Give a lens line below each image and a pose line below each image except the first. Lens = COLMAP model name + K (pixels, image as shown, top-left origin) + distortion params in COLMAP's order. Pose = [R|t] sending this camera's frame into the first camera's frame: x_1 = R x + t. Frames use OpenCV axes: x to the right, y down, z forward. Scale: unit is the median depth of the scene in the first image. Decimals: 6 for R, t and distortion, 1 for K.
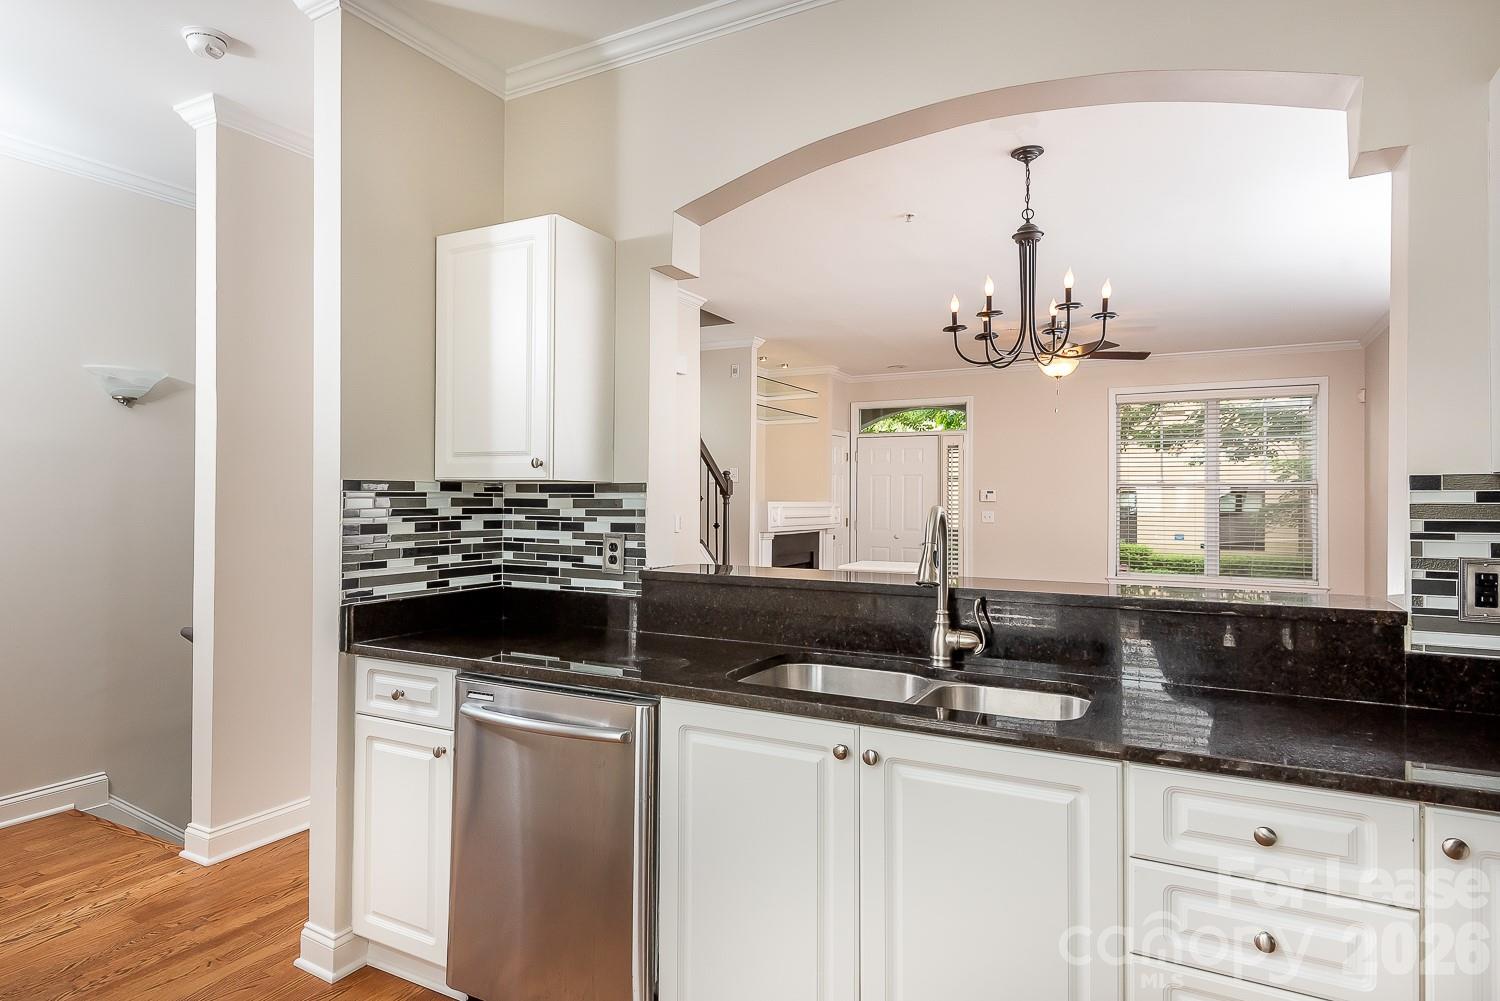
lens RADIAL K [[866.0, 0, 736.2], [0, 866.0, 498.2], [0, 0, 1]] dist [-0.000544, -0.001239]
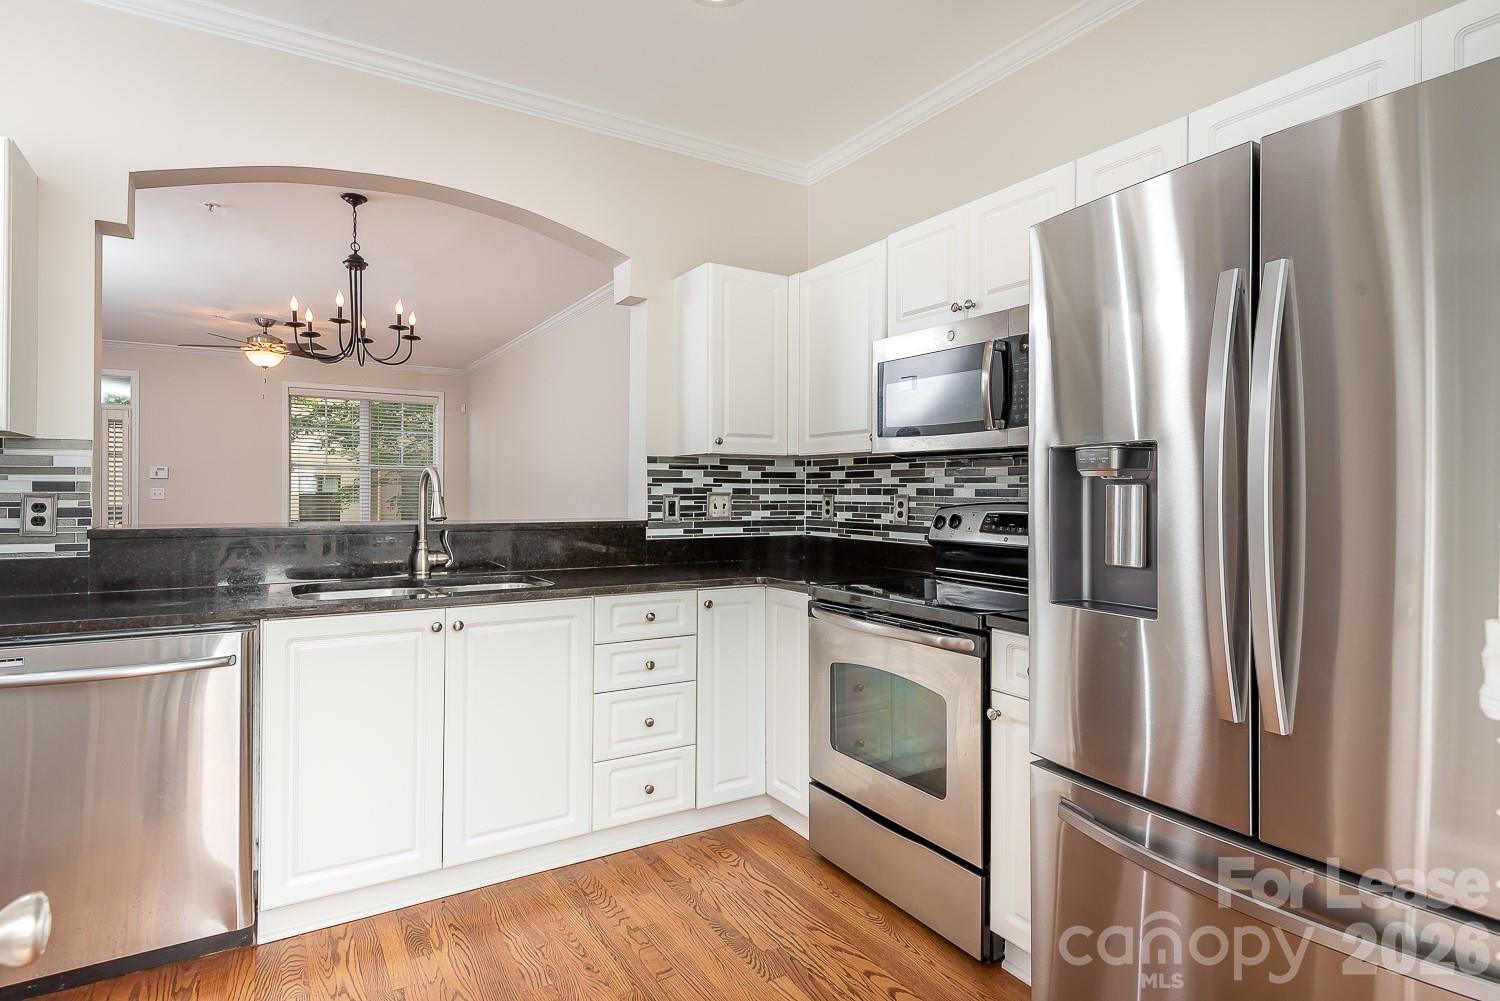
lens RADIAL K [[803.6, 0, 744.4], [0, 803.6, 495.2], [0, 0, 1]] dist [0.021744, -0.002362]
pose [[0.450038, -0.006484, 0.892986, -0.721012], [-0.001349, 0.999968, 0.007941, 0.044078], [-0.893008, -0.004778, 0.450014, -0.081414]]
